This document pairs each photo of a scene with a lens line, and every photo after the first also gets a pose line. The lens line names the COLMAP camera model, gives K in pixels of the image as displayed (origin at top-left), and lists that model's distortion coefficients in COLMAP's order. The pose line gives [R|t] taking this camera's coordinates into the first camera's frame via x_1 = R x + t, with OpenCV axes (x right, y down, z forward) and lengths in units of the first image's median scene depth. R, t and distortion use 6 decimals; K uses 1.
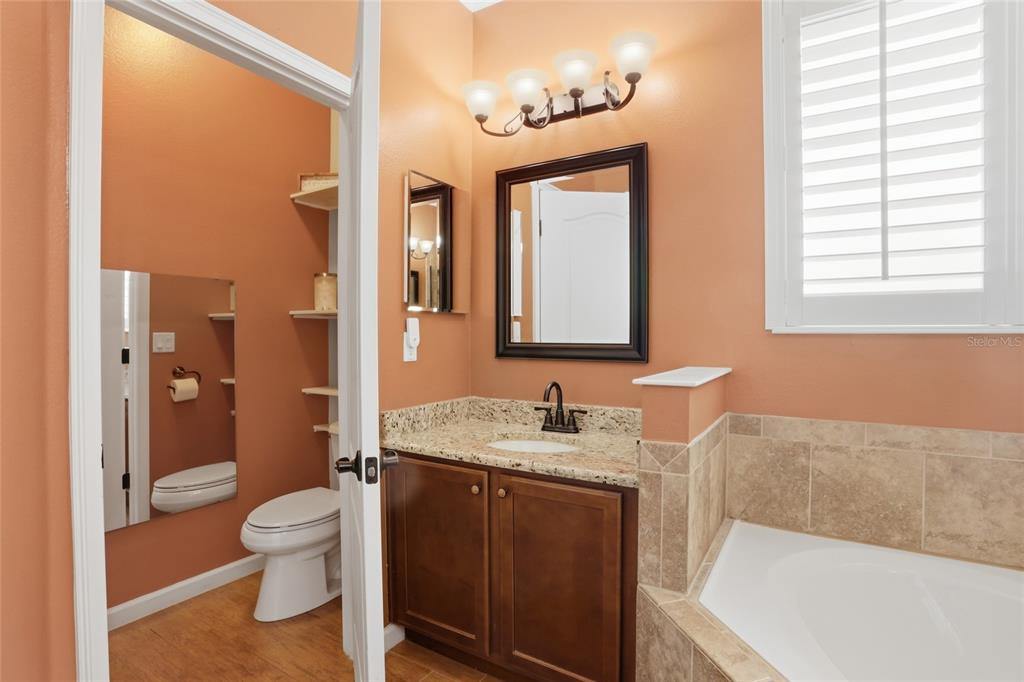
lens RADIAL K [[504.4, 0, 516.9], [0, 504.4, 336.3], [0, 0, 1]] dist [-0.069929, 0.026304]
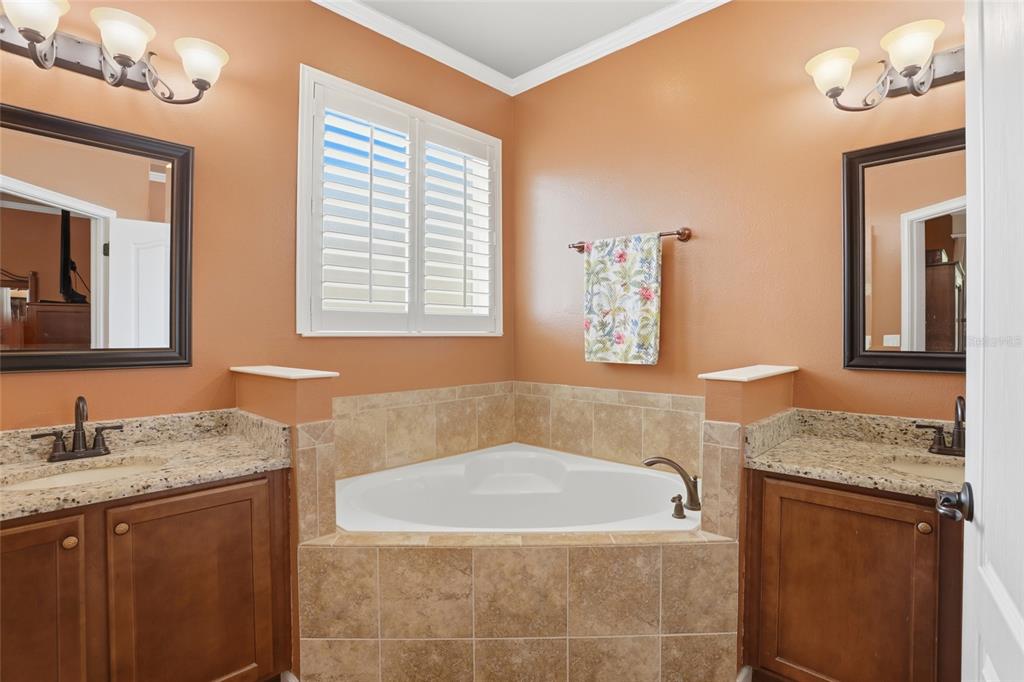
lens RADIAL K [[504.4, 0, 516.9], [0, 504.4, 336.3], [0, 0, 1]] dist [-0.069929, 0.026304]
pose [[0.210147, -0.000169, 0.977670, -0.658434], [0.006061, 0.999981, -0.001130, -0.002236], [-0.977651, 0.006163, 0.210144, 0.179955]]
